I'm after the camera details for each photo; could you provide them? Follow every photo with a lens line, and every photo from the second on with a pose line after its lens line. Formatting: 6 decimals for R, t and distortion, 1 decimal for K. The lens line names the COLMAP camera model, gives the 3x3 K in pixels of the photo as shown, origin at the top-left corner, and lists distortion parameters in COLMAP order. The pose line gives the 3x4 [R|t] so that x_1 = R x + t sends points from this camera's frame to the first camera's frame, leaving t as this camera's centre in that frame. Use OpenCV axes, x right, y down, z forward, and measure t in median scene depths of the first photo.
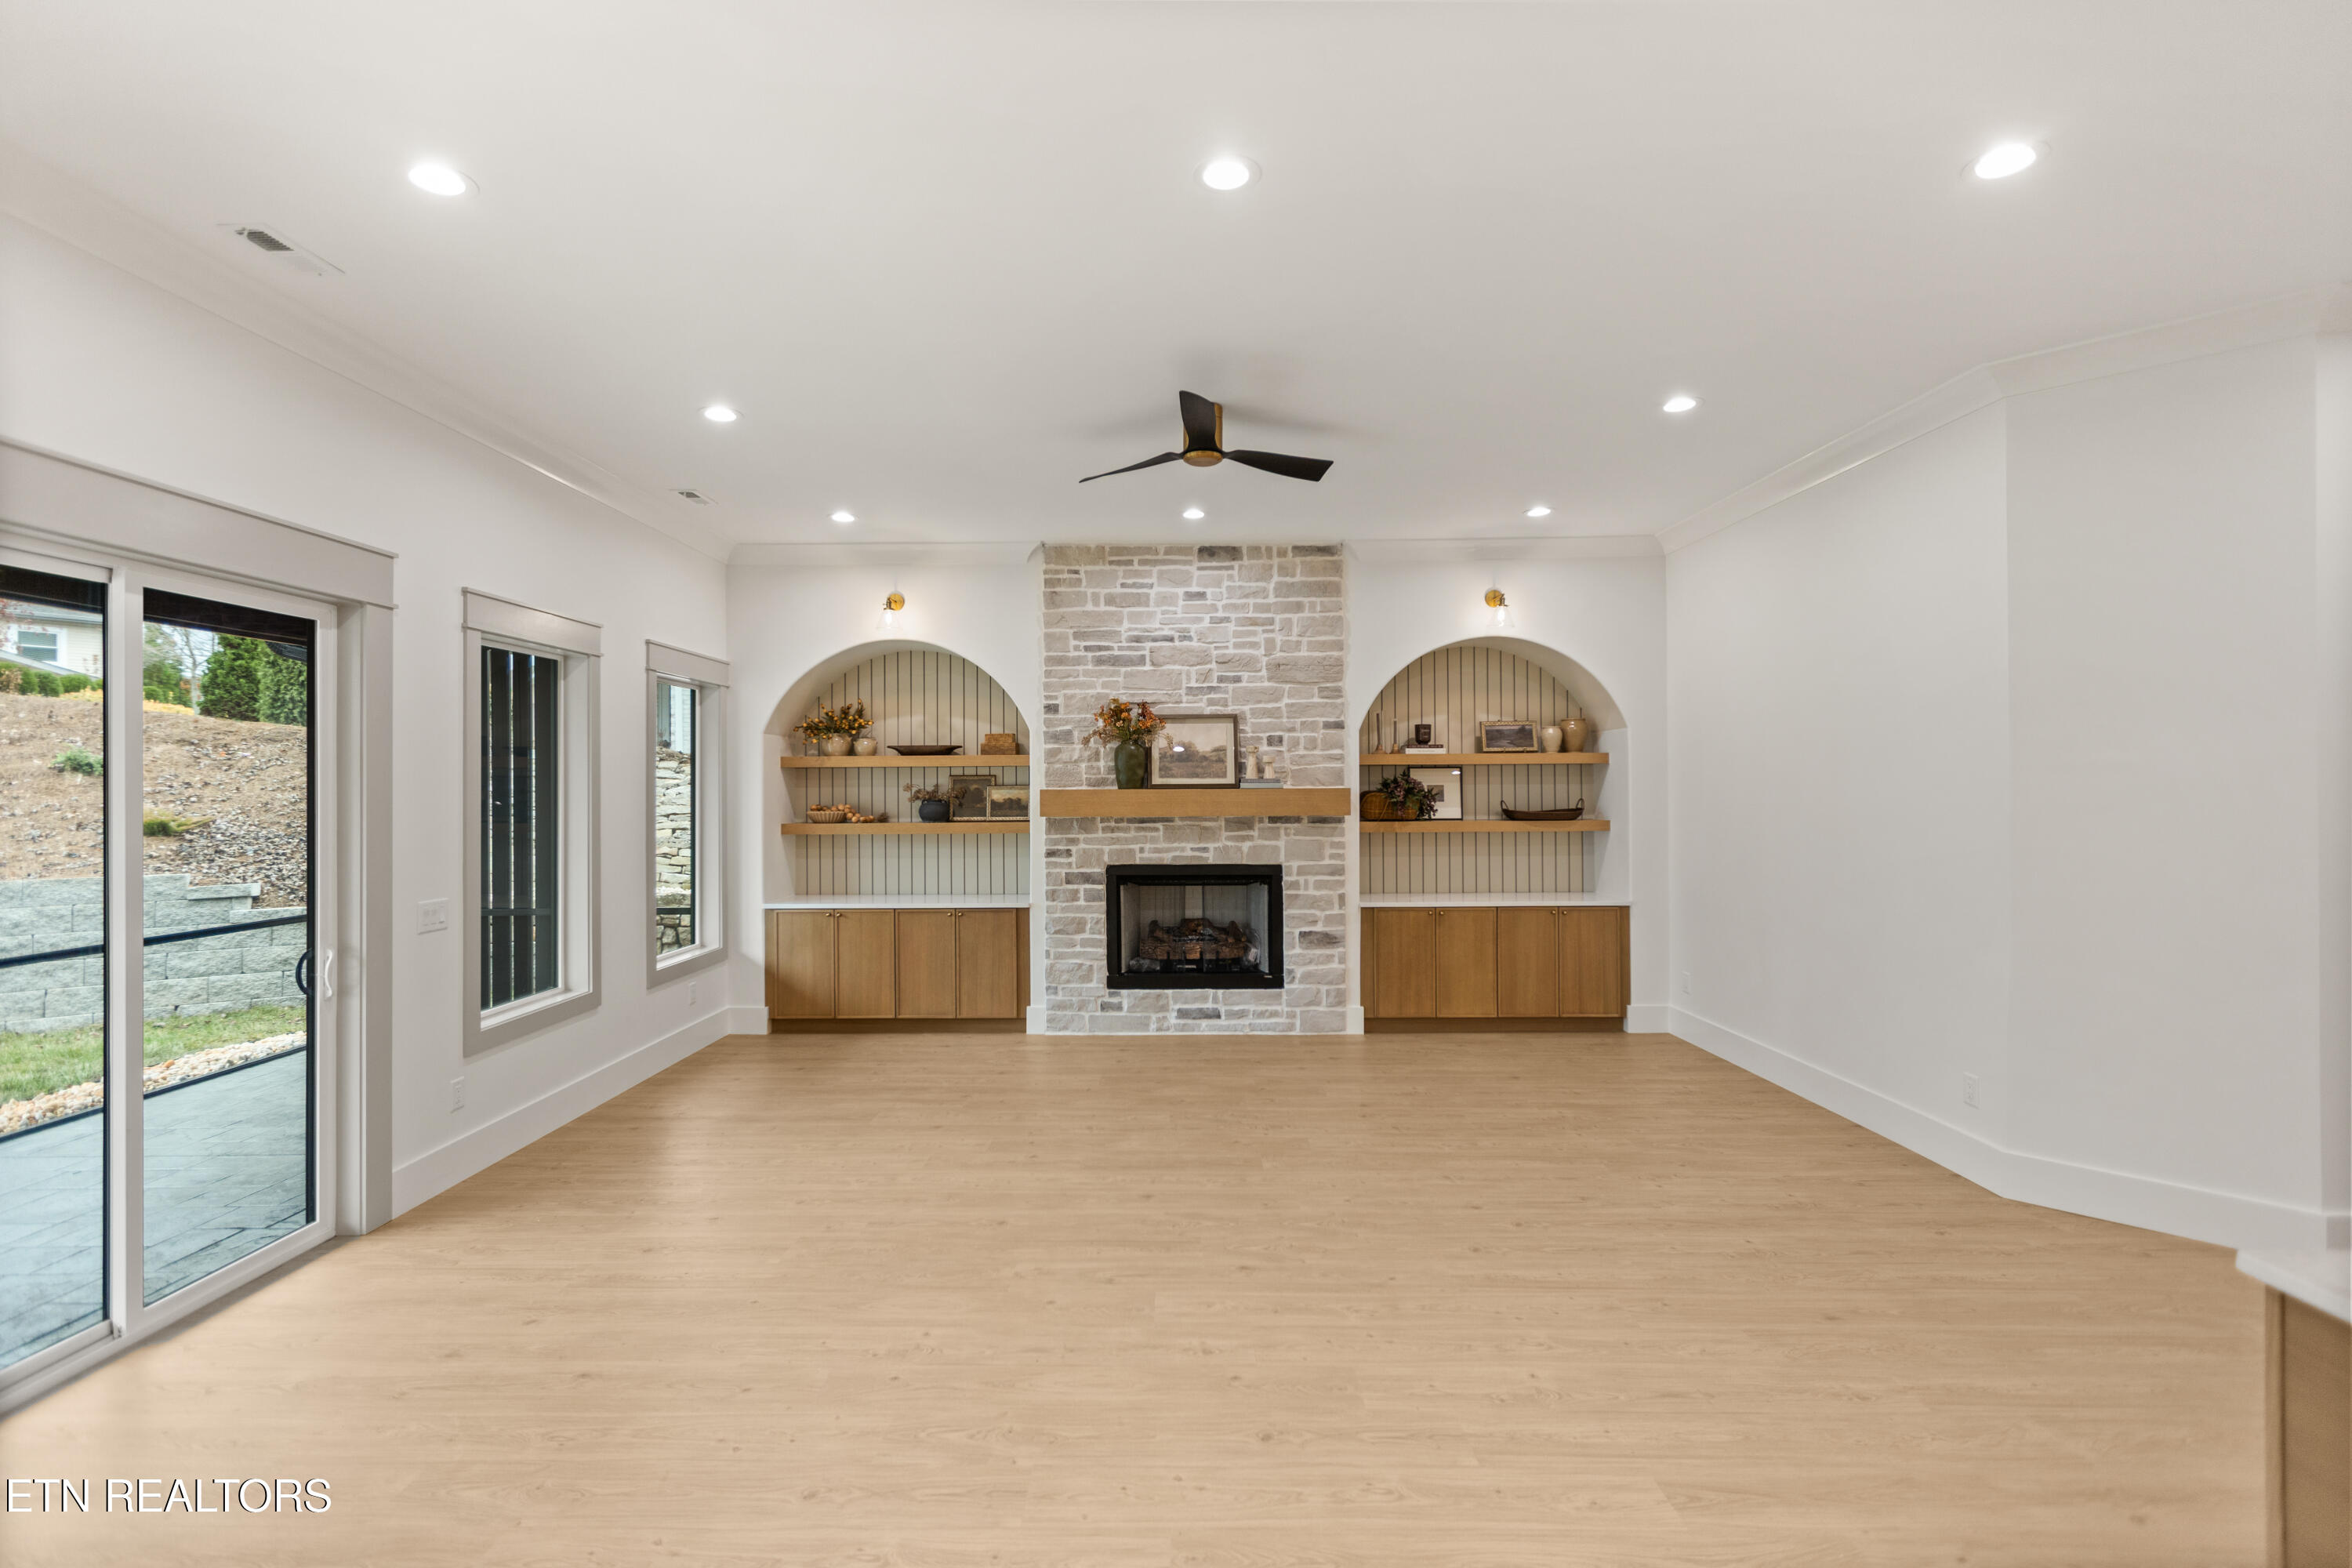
lens RADIAL K [[1041.1, 0, 1163.2], [0, 1041.1, 784.4], [0, 0, 1]] dist [0.001397, -0.000020]
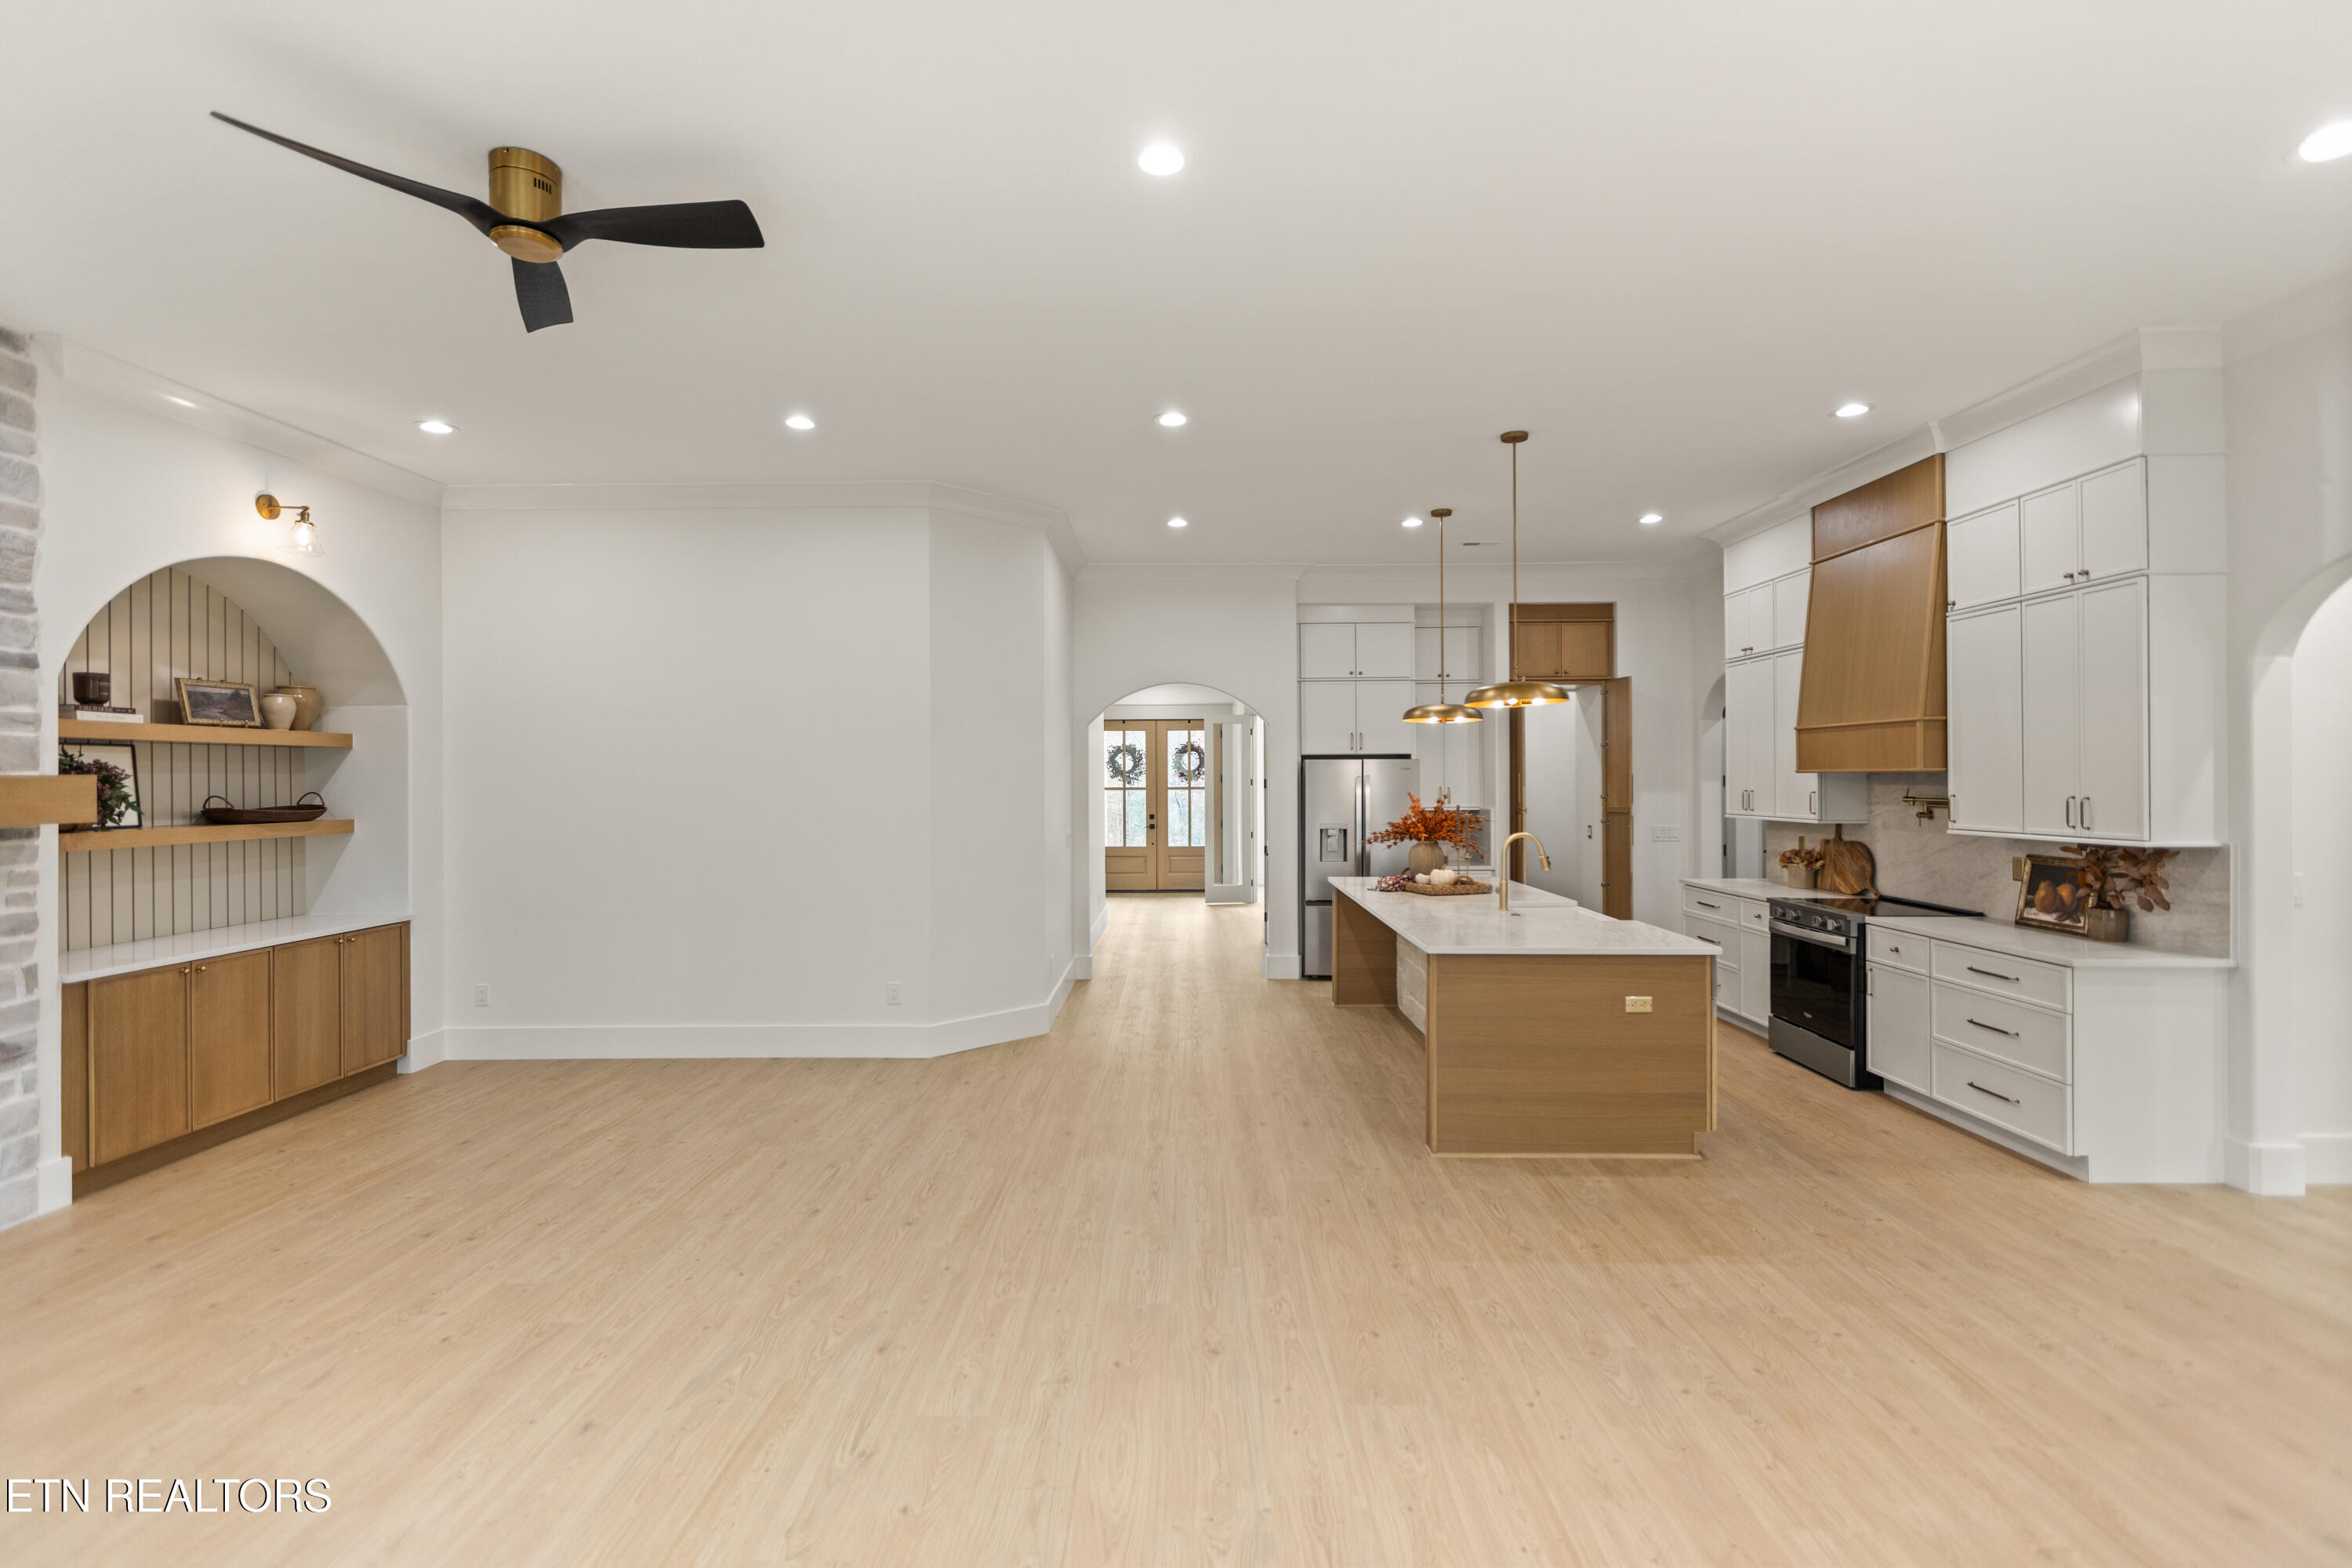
lens RADIAL K [[1047.4, 0, 1155.7], [0, 1047.4, 777.4], [0, 0, 1]] dist [0.000262, 0.000054]
pose [[0.011201, 0.005895, 0.999920, -0.379829], [0.003084, 0.999978, -0.005930, 0.009692], [-0.999933, 0.003150, 0.011182, 0.393058]]
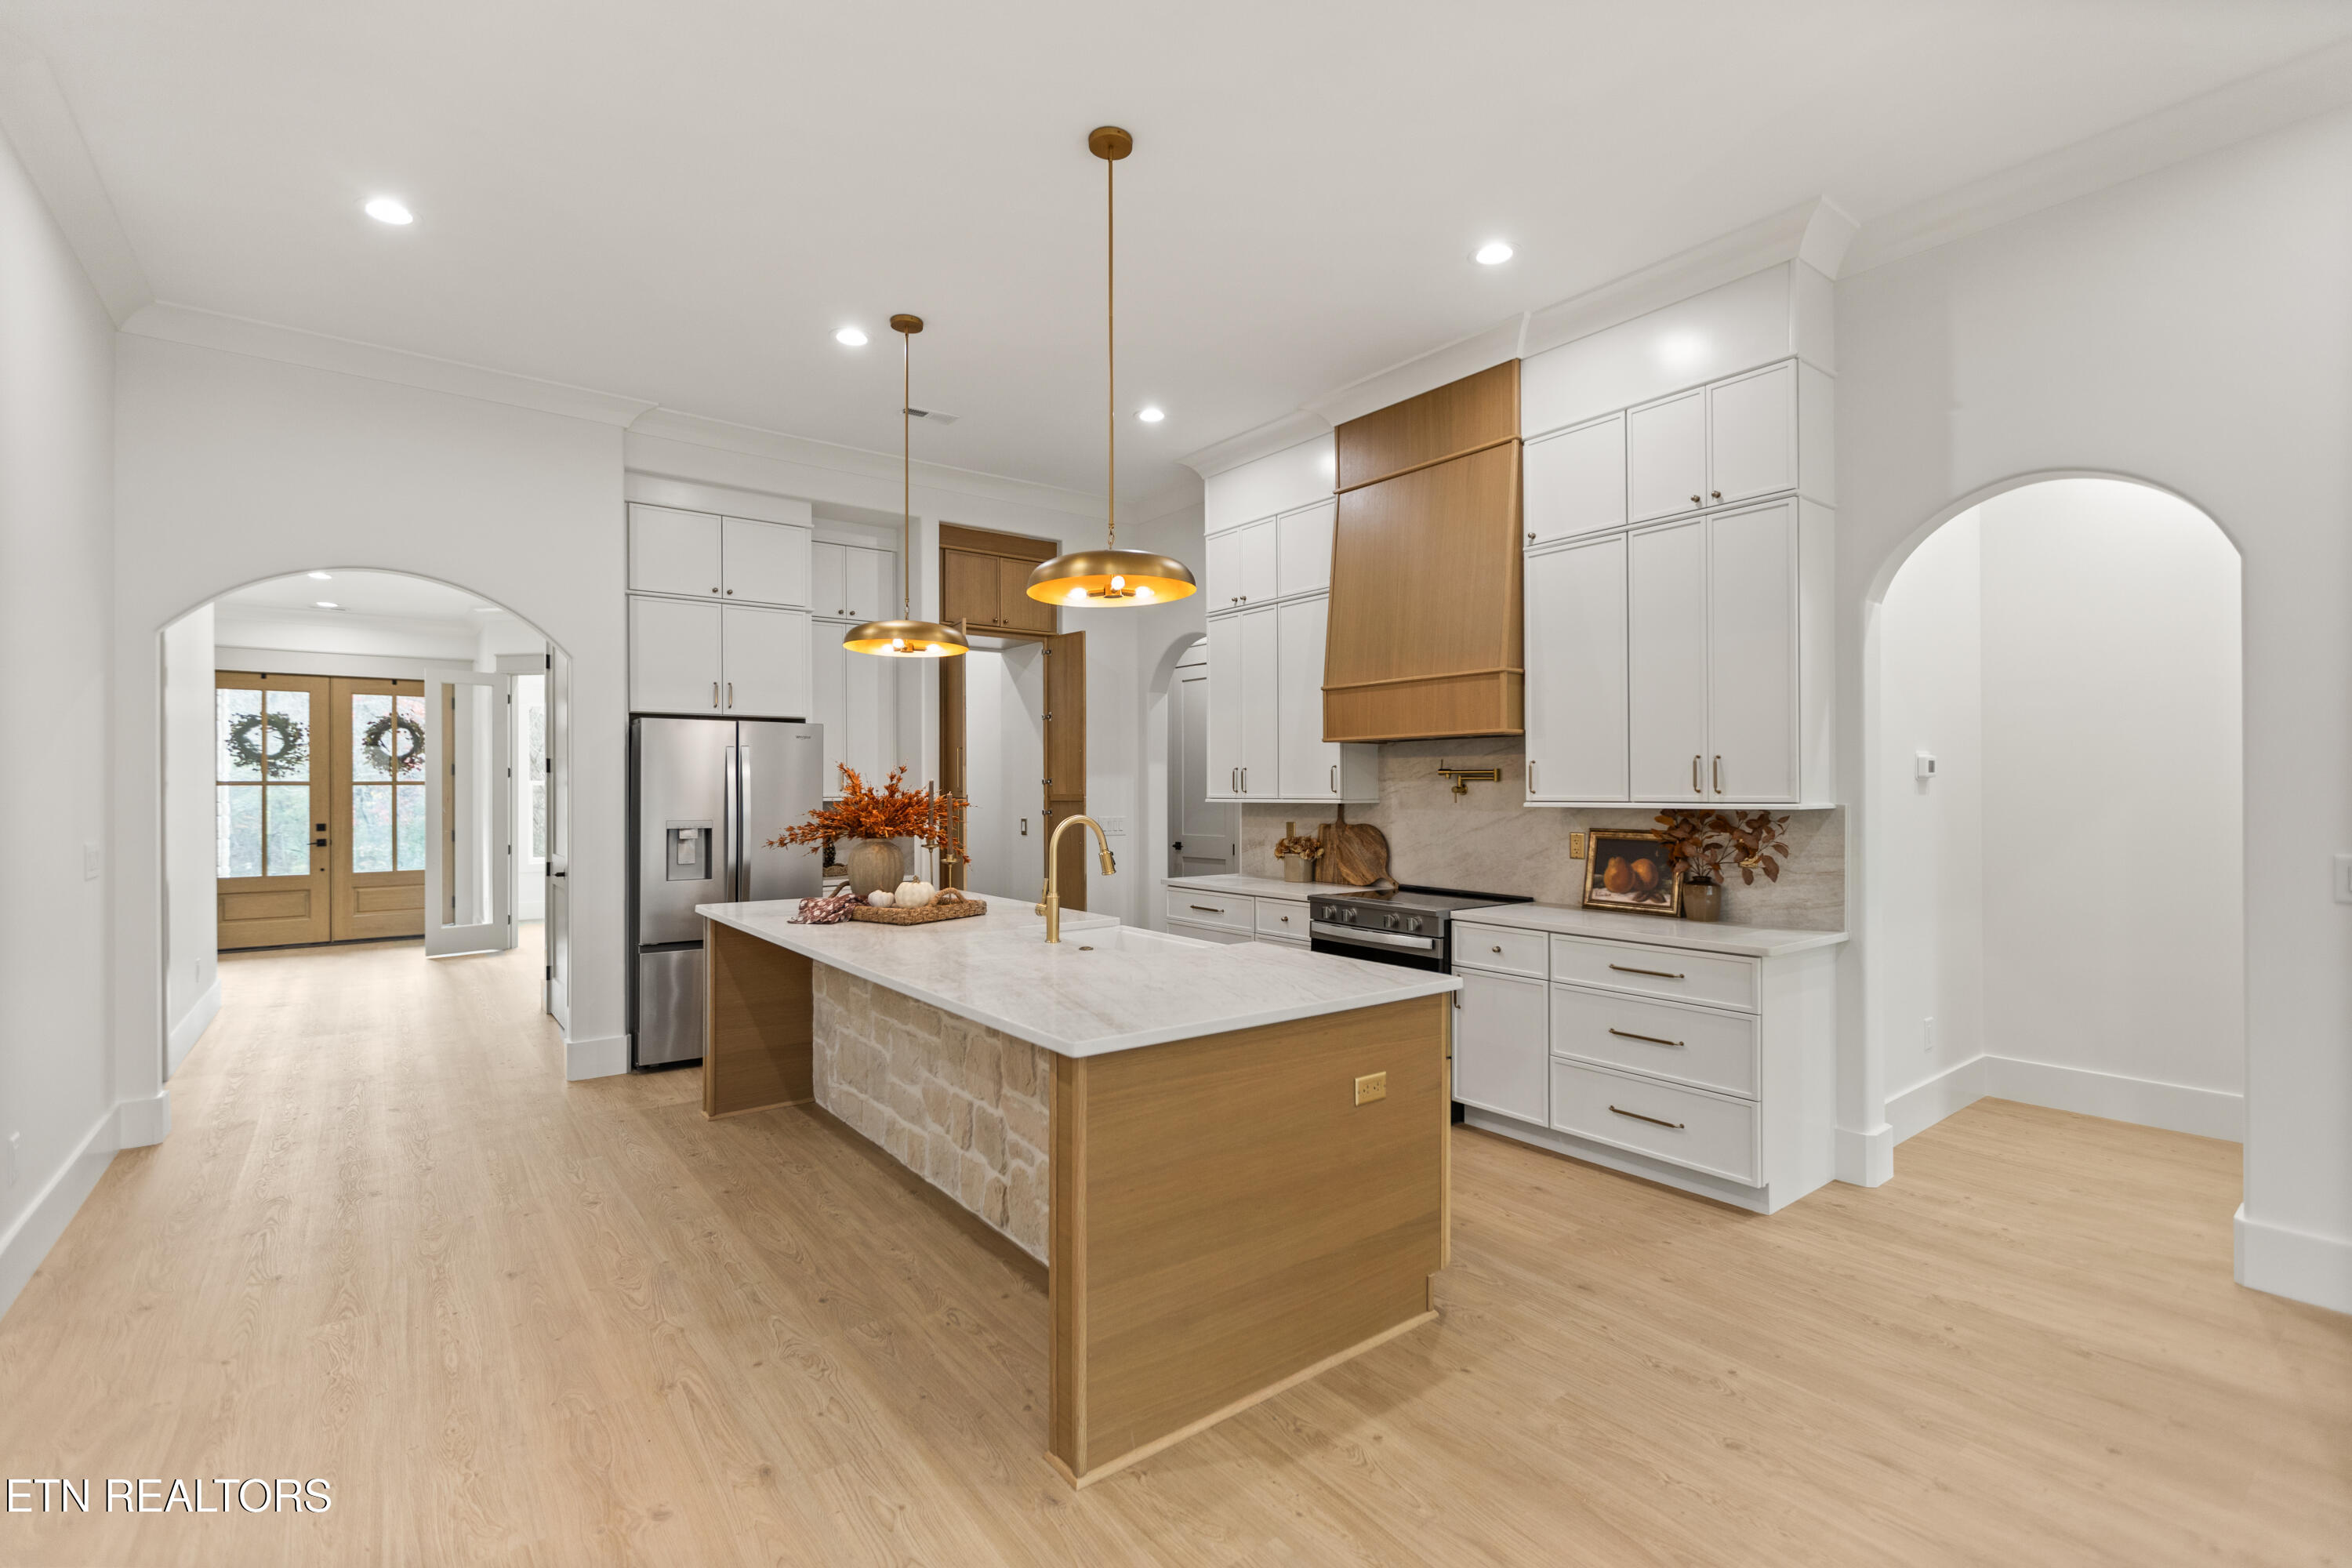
lens RADIAL K [[1046.4, 0, 1168.1], [0, 1046.4, 787.4], [0, 0, 1]] dist [0.003522, 0.000417]
pose [[-0.616314, 0.007135, 0.787468, -0.002132], [0.004245, 0.999975, -0.005739, 0.037296], [-0.787489, -0.000194, -0.616329, 0.398264]]
